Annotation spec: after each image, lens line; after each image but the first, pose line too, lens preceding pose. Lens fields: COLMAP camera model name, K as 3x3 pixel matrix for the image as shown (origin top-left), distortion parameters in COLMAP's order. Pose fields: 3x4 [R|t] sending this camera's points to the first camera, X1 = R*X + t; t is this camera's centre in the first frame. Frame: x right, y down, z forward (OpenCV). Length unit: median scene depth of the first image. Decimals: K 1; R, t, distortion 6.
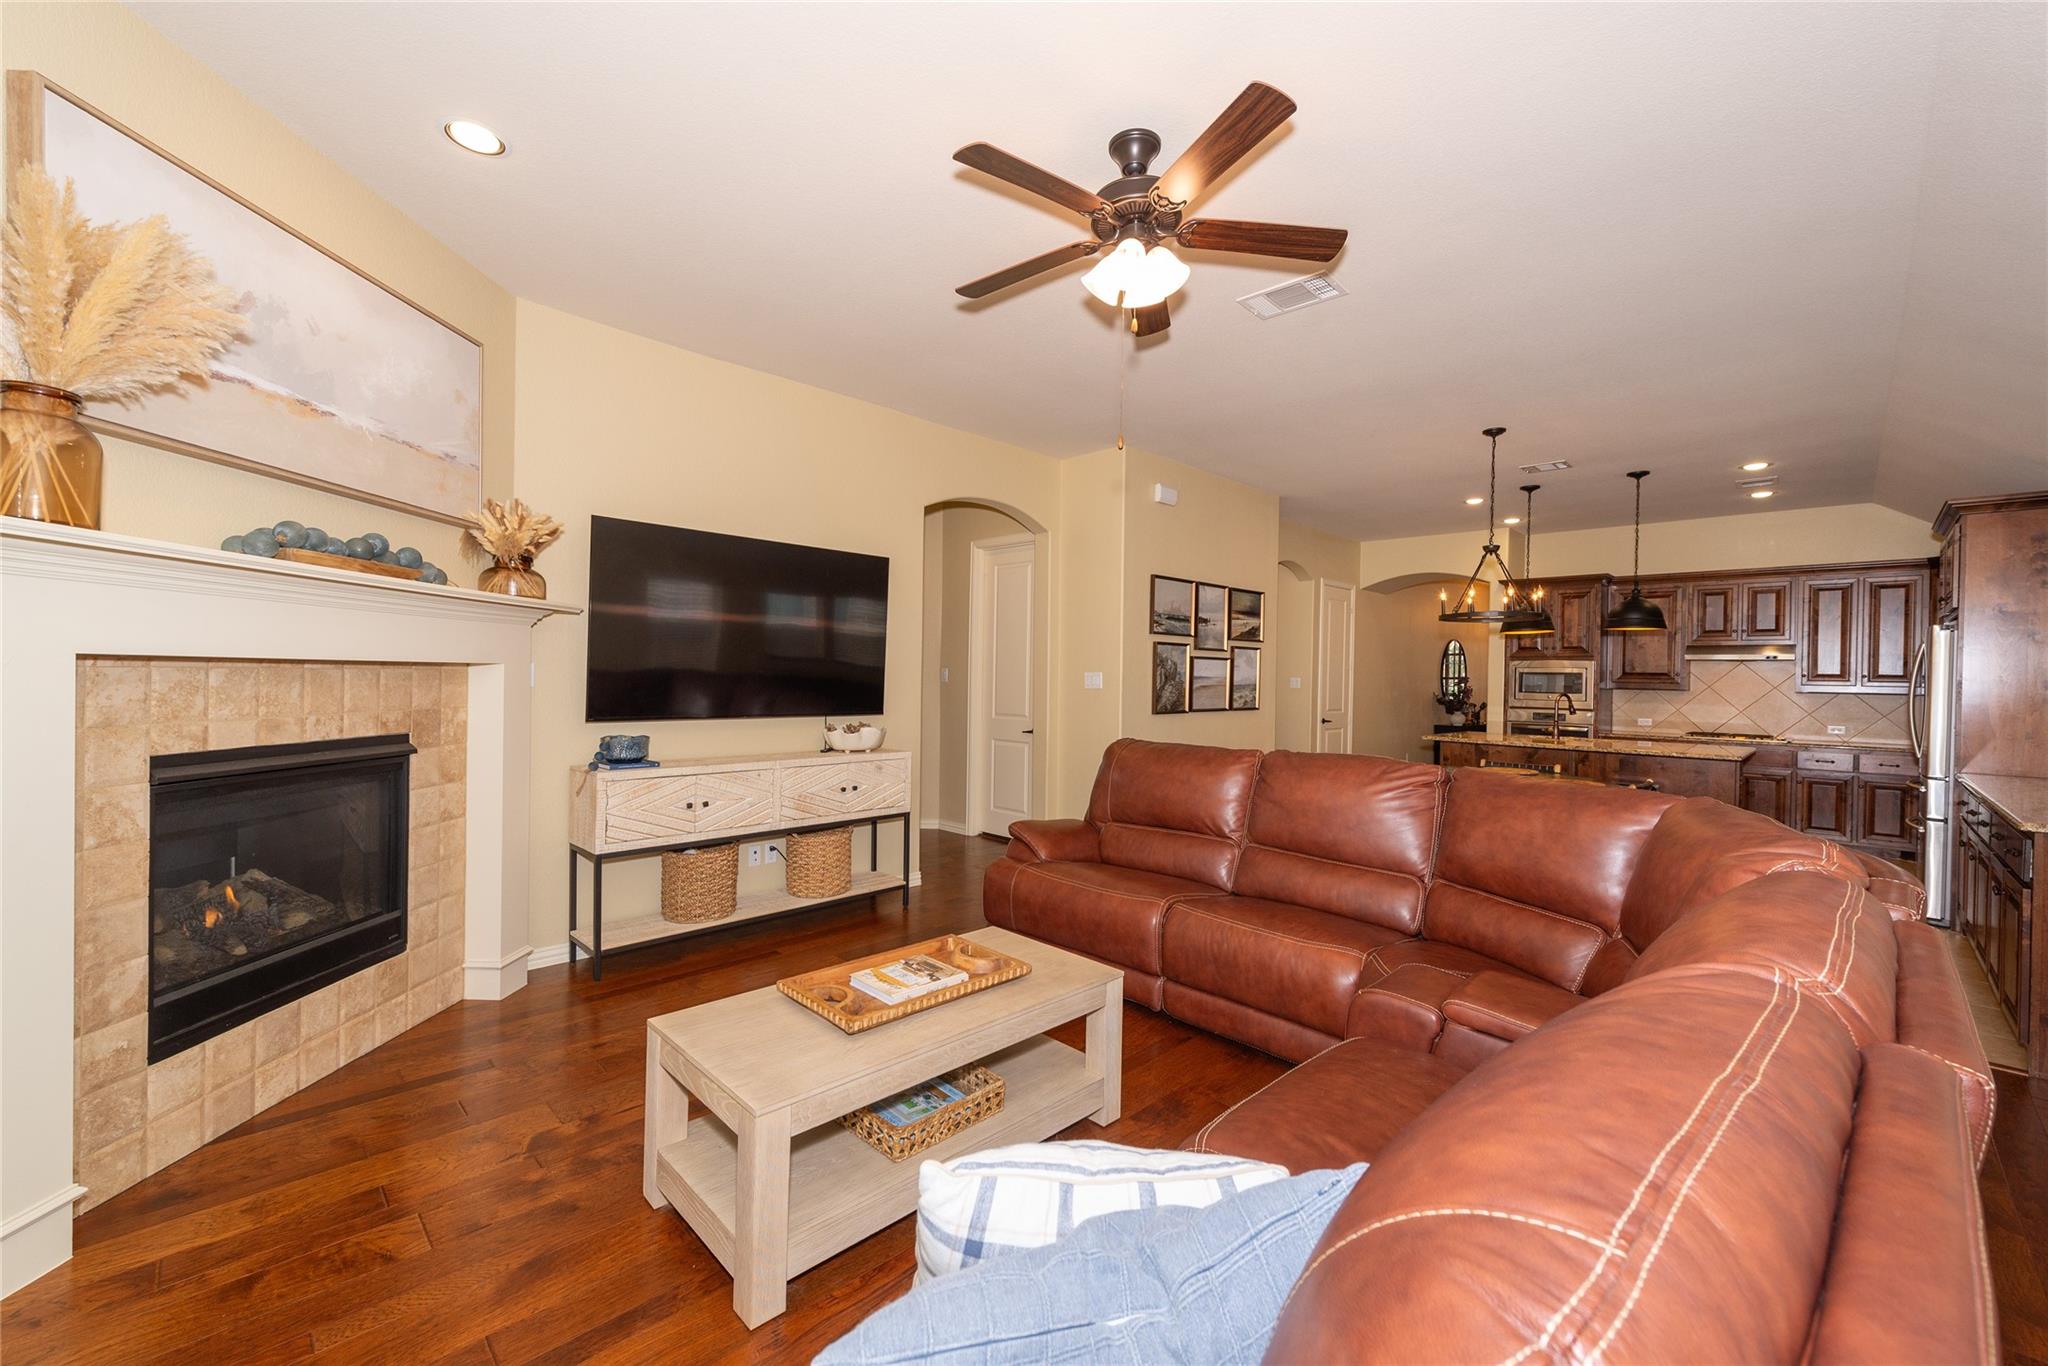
lens RADIAL K [[814.2, 0, 1026.4], [0, 814.2, 680.1], [0, 0, 1]] dist [0.015256, -0.006654]
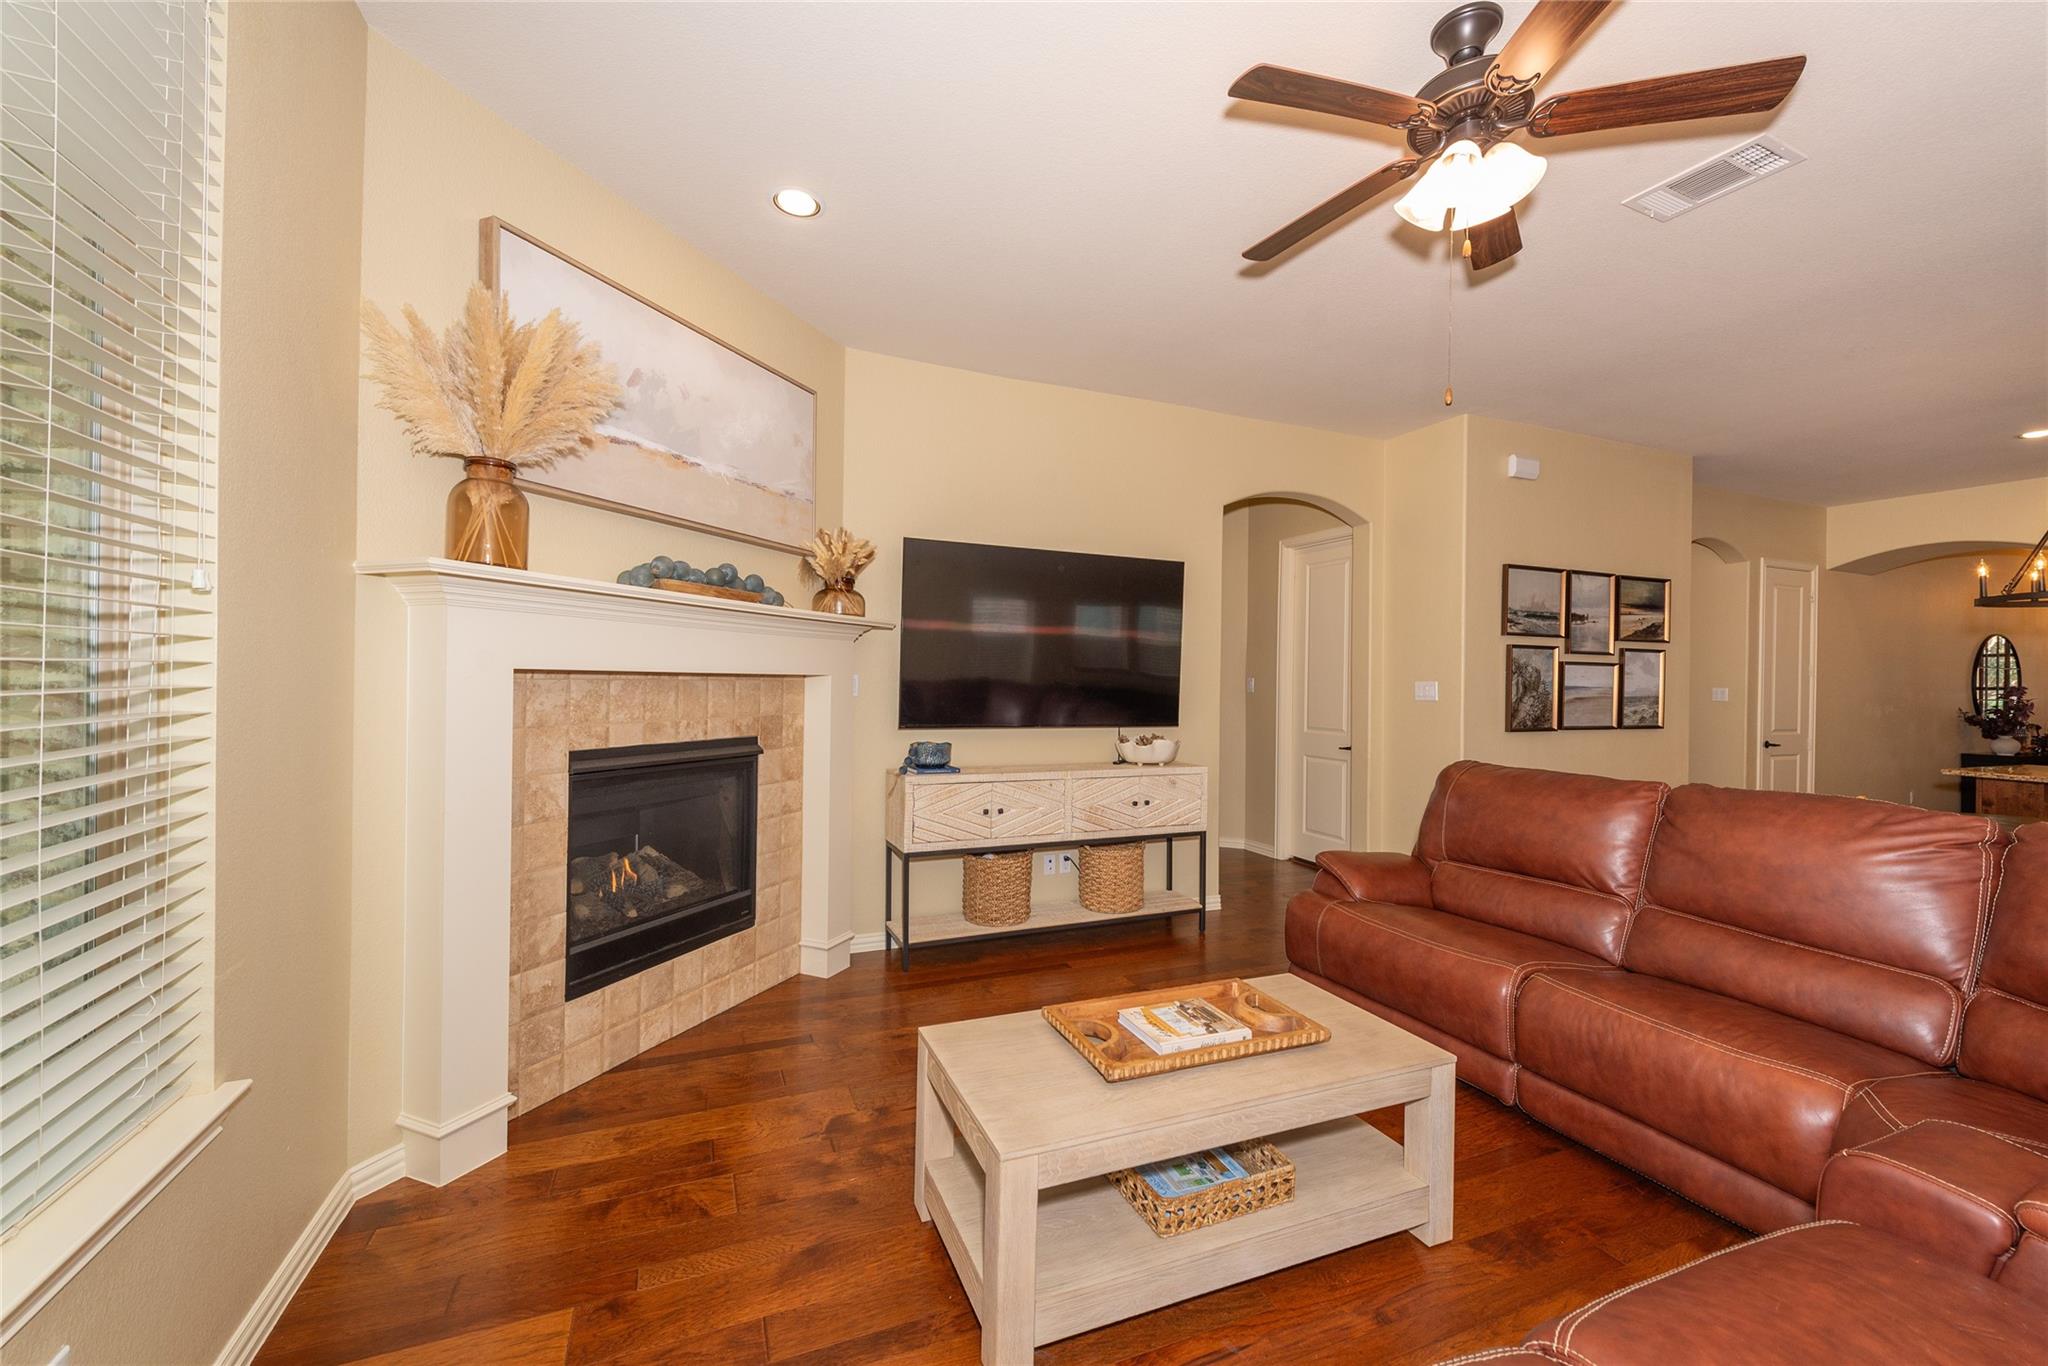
lens RADIAL K [[814.2, 0, 1026.4], [0, 814.2, 680.1], [0, 0, 1]] dist [0.015256, -0.006654]
pose [[0.927421, -0.003682, -0.374001, 0.023842], [-0.000985, 0.999924, -0.012286, -0.000127], [0.374018, 0.011762, 0.927347, 0.075194]]
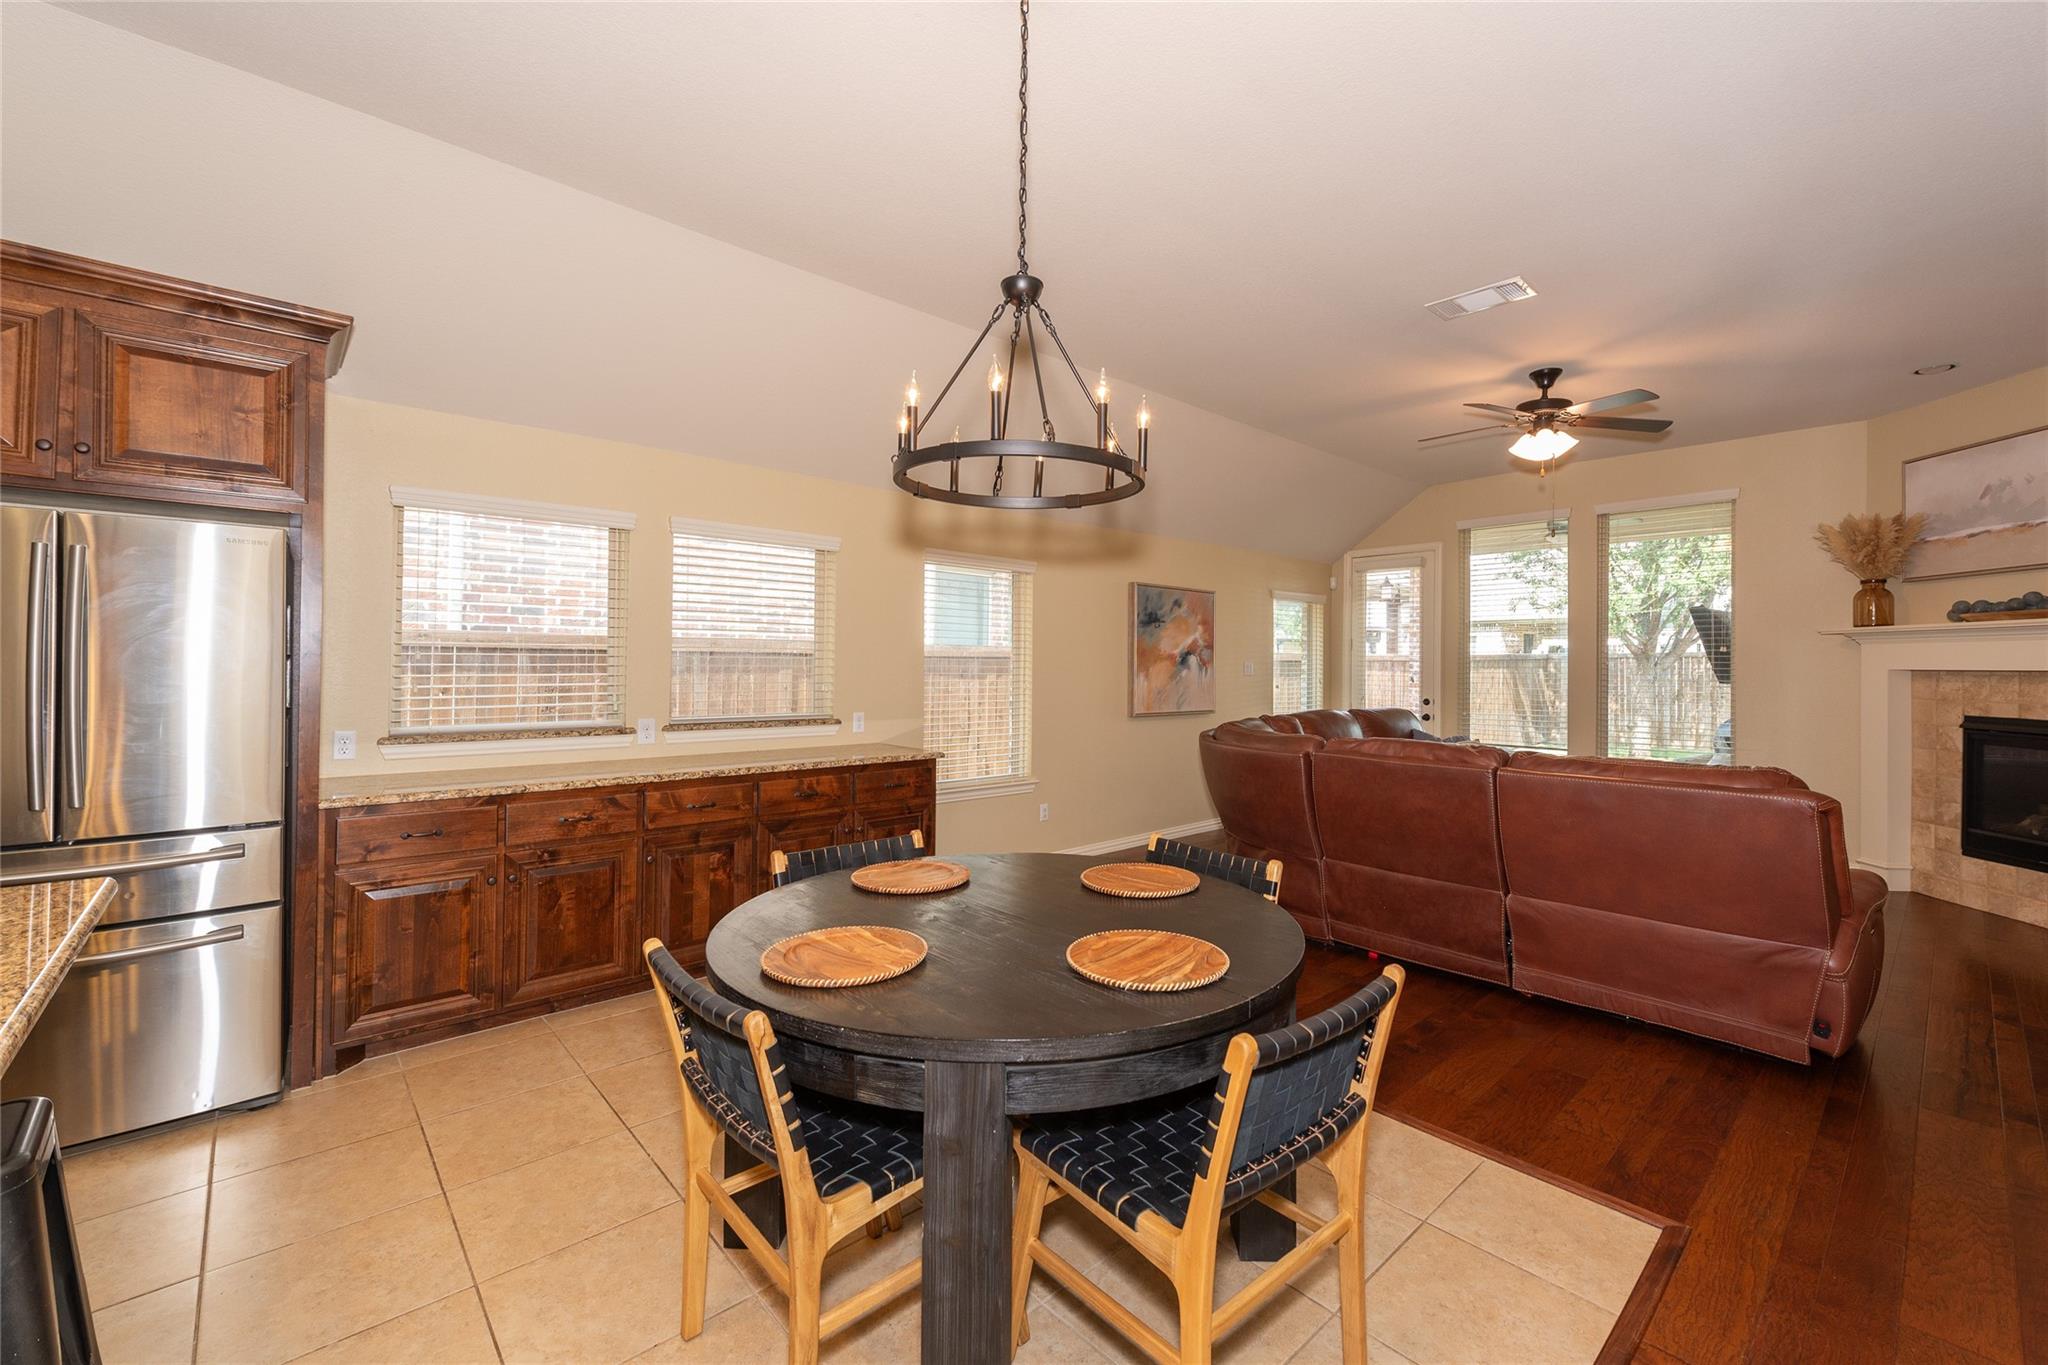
lens RADIAL K [[852.4, 0, 1043.7], [0, 852.4, 659.0], [0, 0, 1]] dist [-0.000216, -0.000282]
pose [[-0.998809, -0.026200, 0.041159, 0.894662], [-0.026231, 0.999656, -0.000216, 0.003815], [-0.041139, -0.001295, -0.999153, 2.290732]]
